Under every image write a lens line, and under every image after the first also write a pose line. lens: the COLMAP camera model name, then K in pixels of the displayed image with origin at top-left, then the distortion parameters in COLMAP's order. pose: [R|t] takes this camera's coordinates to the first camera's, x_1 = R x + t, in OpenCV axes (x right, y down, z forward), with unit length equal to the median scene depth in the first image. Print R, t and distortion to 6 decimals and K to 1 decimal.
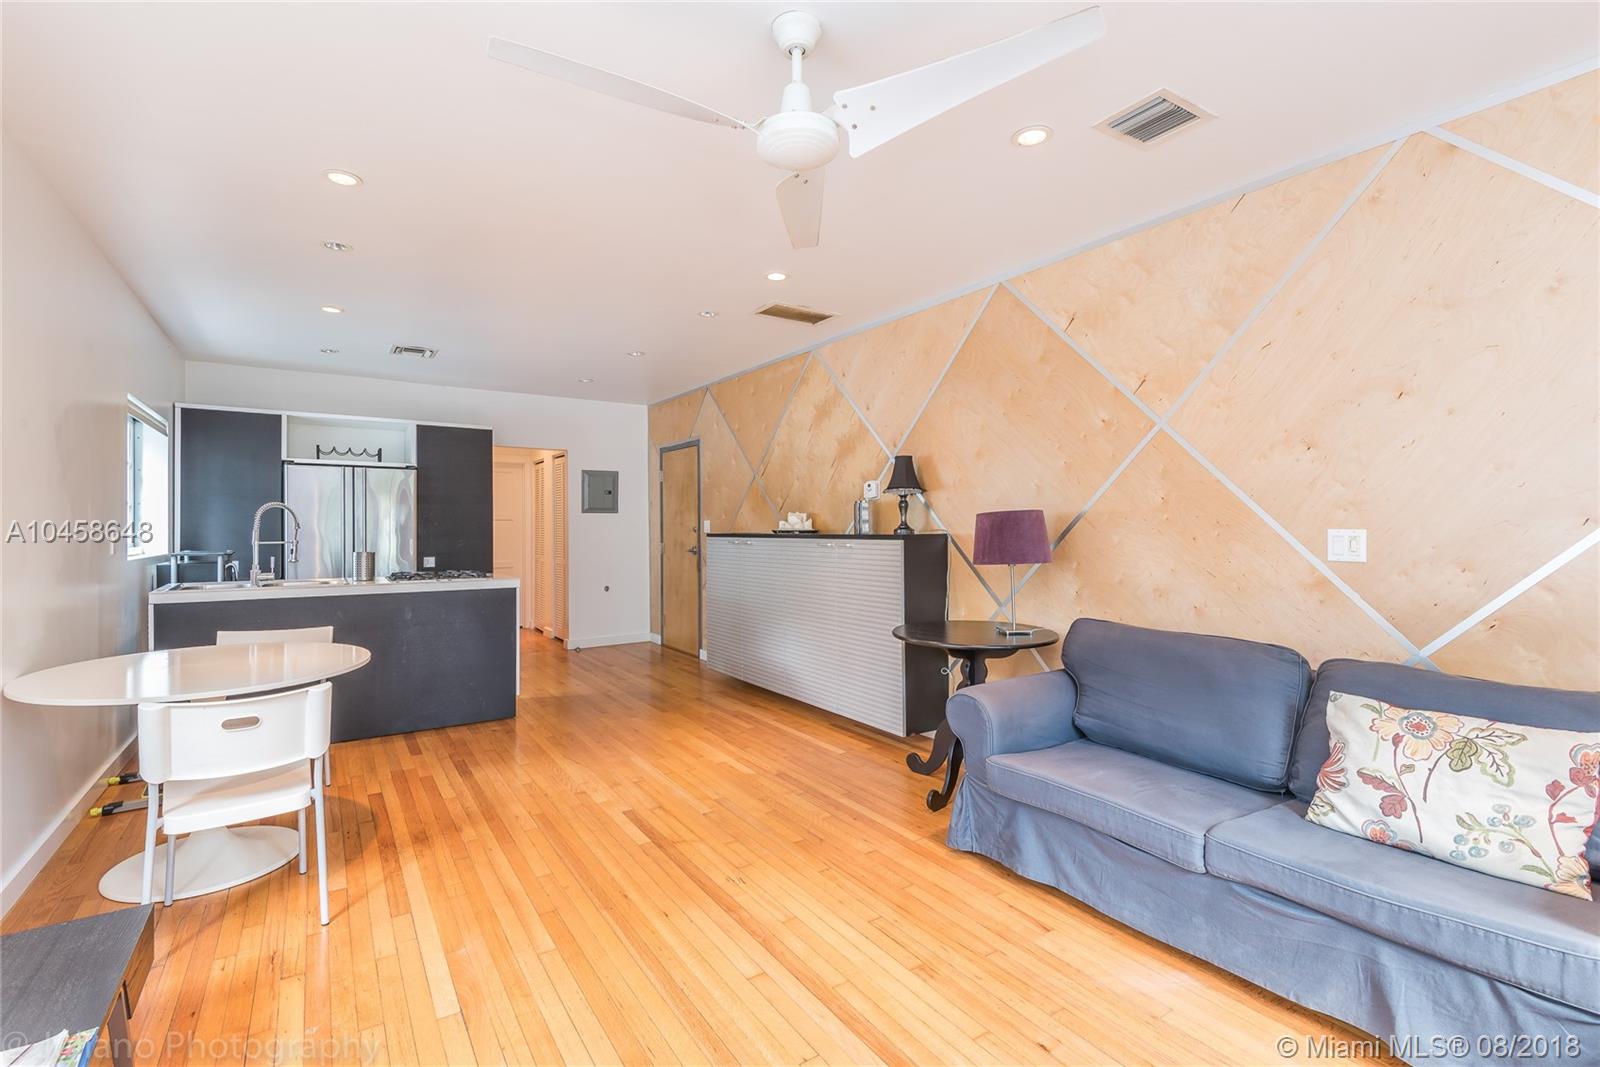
lens RADIAL K [[719.9, 0, 800.1], [0, 719.9, 527.6], [0, 0, 1]] dist [0.011269, -0.010589]
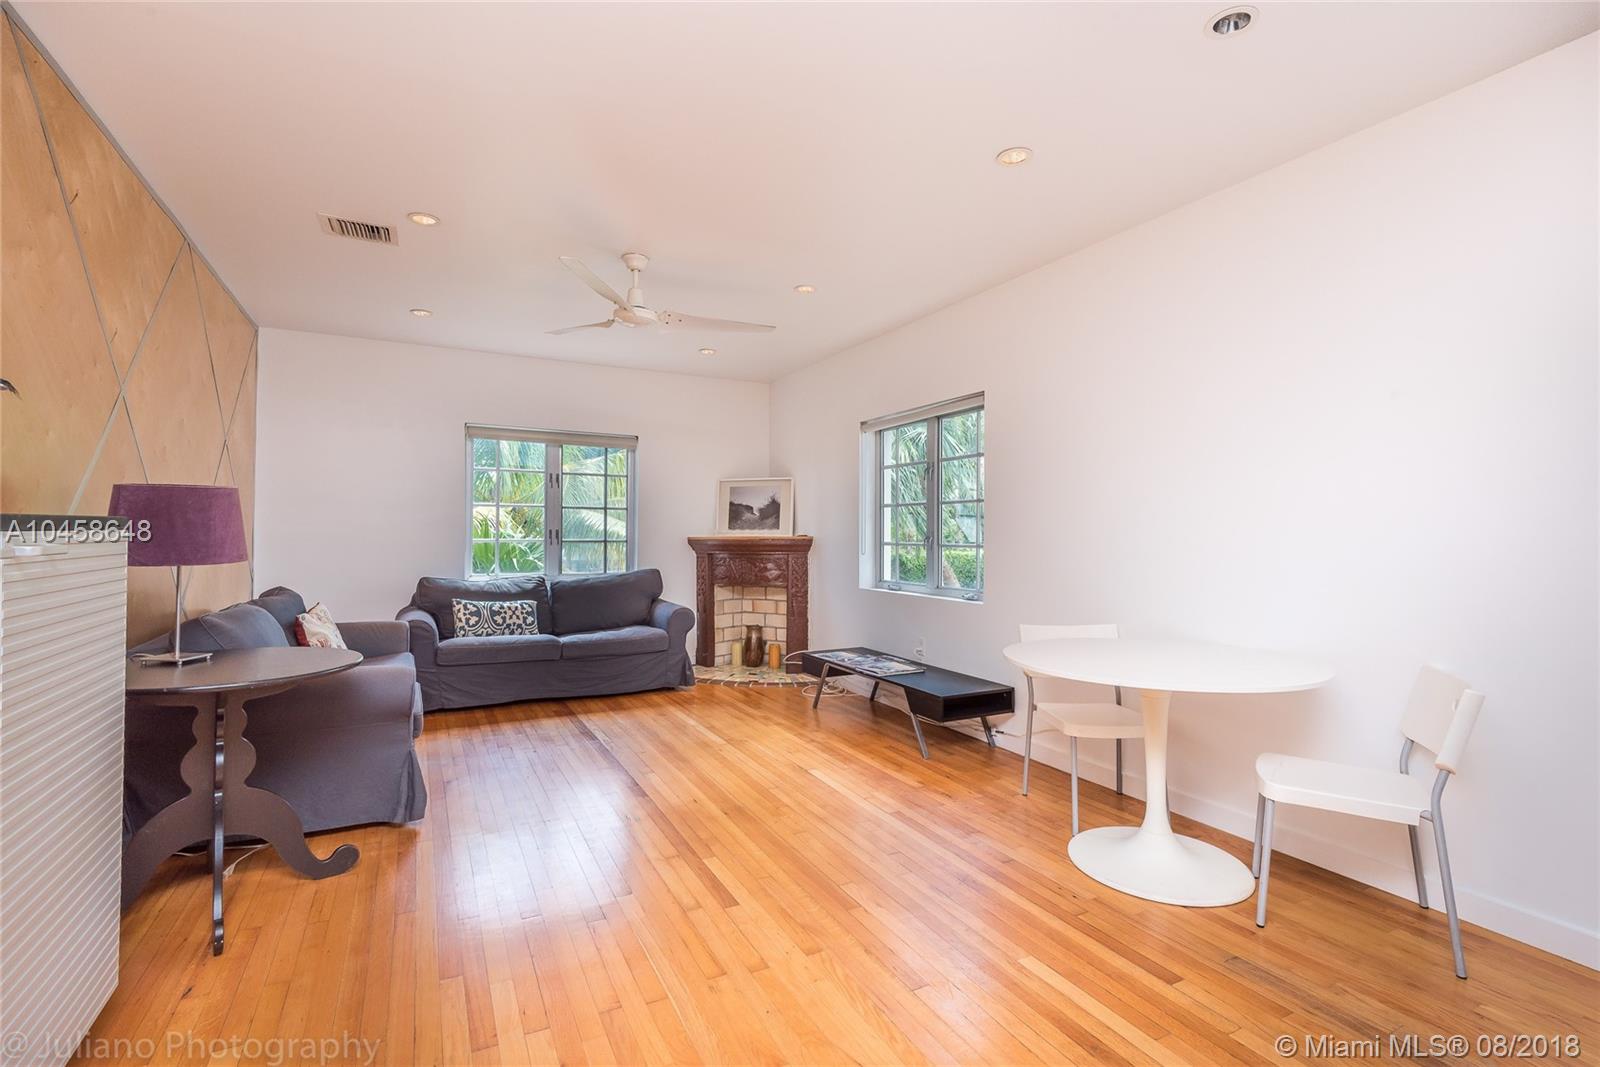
lens RADIAL K [[719.9, 0, 800.1], [0, 719.9, 527.6], [0, 0, 1]] dist [0.011269, -0.010589]
pose [[-0.994907, 0.002766, 0.100761, -0.395105], [0.002052, 0.999972, -0.007191, 0.023389], [-0.100778, -0.006948, -0.994885, 1.770479]]
